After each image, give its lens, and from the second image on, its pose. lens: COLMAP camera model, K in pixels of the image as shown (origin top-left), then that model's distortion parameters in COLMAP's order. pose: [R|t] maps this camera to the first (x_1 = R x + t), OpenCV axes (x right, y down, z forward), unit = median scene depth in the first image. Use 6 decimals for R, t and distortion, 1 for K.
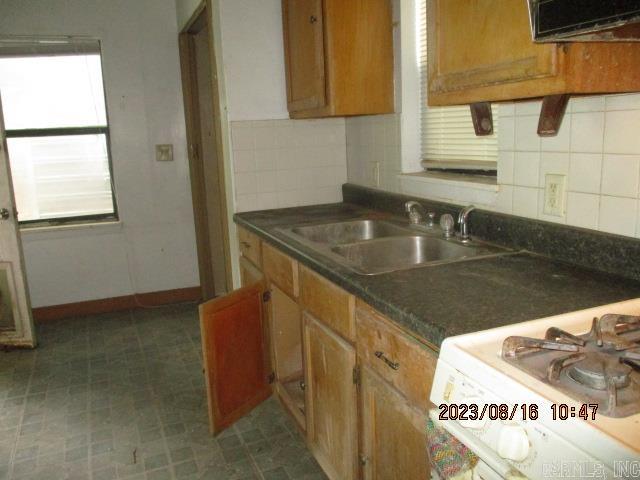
lens RADIAL K [[541.8, 0, 319.5], [0, 541.8, 240.0], [0, 0, 1]] dist [-0.005893, -0.007547]
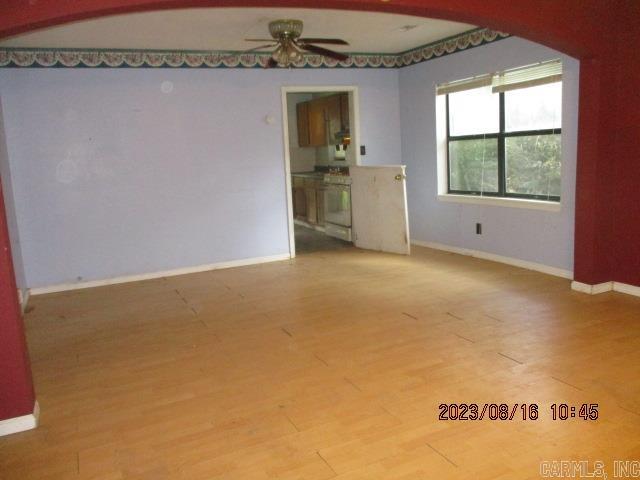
lens RADIAL K [[541.8, 0, 320.4], [0, 541.8, 239.4], [0, 0, 1]] dist [-0.005893, -0.007547]
pose [[0.998738, -0.018334, 0.046753, -0.092433], [0.020119, 0.999075, -0.037997, 0.538213], [-0.046014, 0.038890, 0.998184, -2.615219]]
